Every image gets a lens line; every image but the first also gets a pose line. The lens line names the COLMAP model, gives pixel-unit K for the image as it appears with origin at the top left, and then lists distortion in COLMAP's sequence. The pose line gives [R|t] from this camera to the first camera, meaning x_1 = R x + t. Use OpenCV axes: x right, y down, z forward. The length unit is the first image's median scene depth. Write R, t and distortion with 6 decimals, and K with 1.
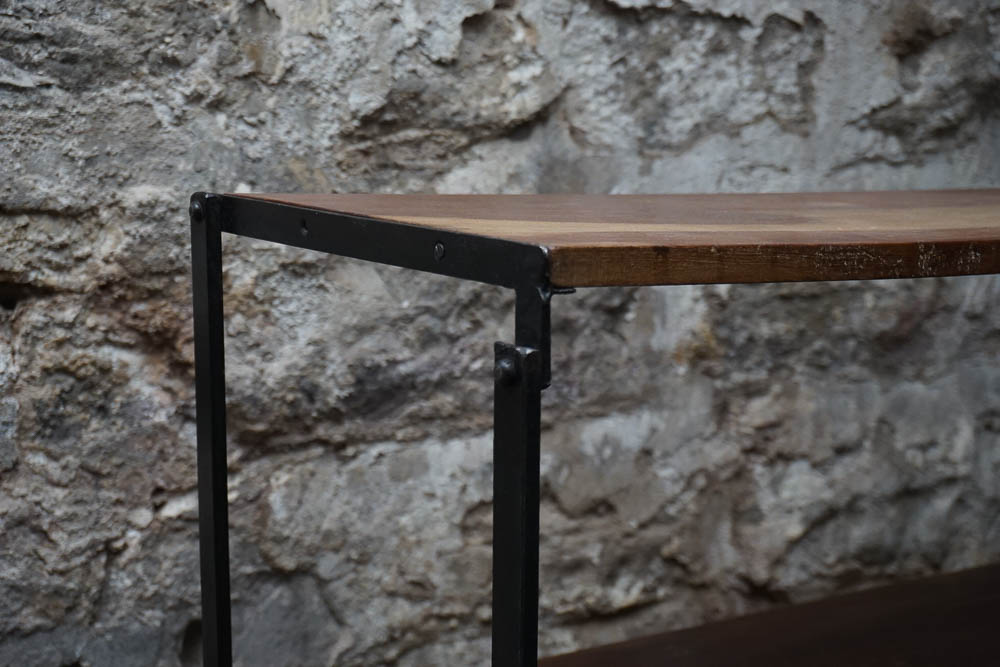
lens RADIAL K [[1641.3, 0, 502.1], [0, 1641.3, 333.4], [0, 0, 1]] dist [0.012583, 0.000000]
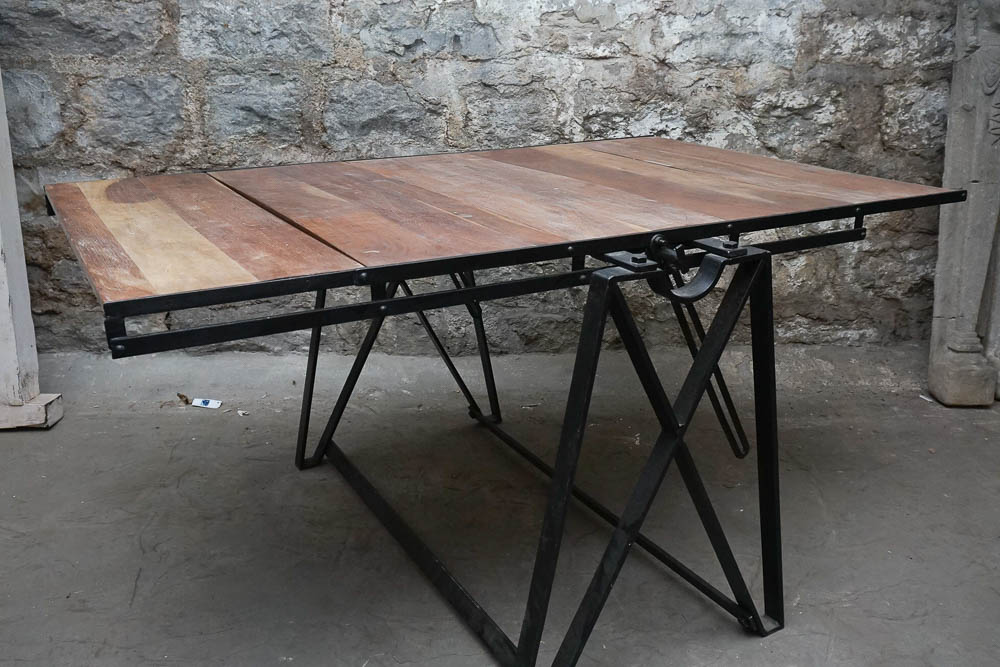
lens RADIAL K [[850.5, 0, 500.7], [0, 850.5, 333.2], [0, 0, 1]] dist [-0.021451, 0.039665]
pose [[0.853504, 0.162482, -0.495106, 0.875575], [-0.061898, 0.975029, 0.213276, 0.381261], [0.517396, -0.151386, 0.842249, -0.607752]]
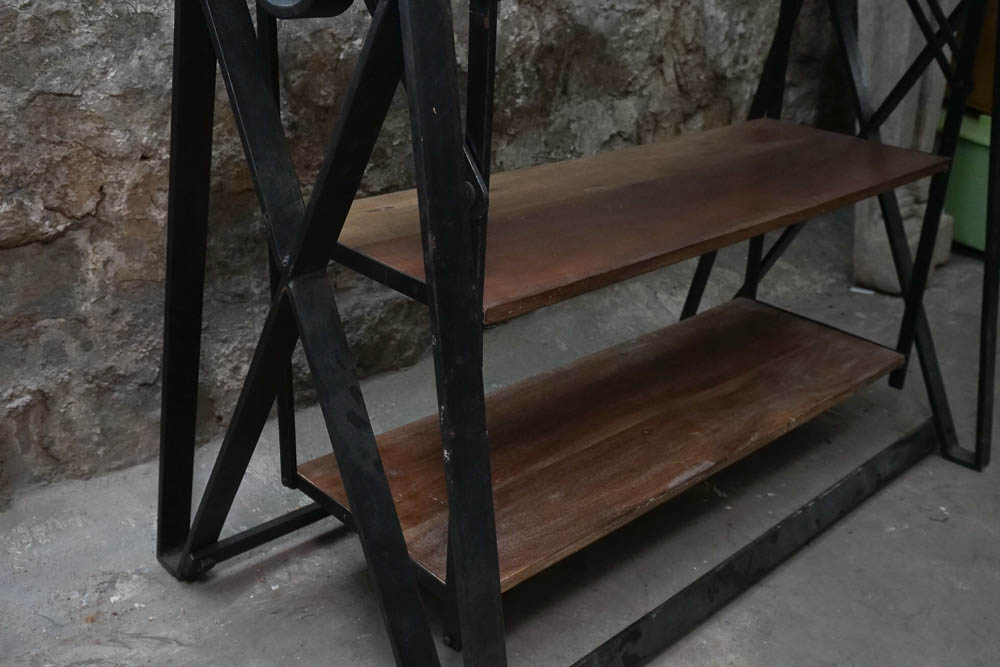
lens RADIAL K [[1037.1, 0, 499.0], [0, 1037.1, 337.1], [0, 0, 1]] dist [0.000924, 0.000000]
pose [[0.979870, -0.049197, 0.193479, -0.112277], [-0.008027, 0.958668, 0.284415, 0.467520], [-0.199475, -0.280243, 0.938975, -0.022919]]
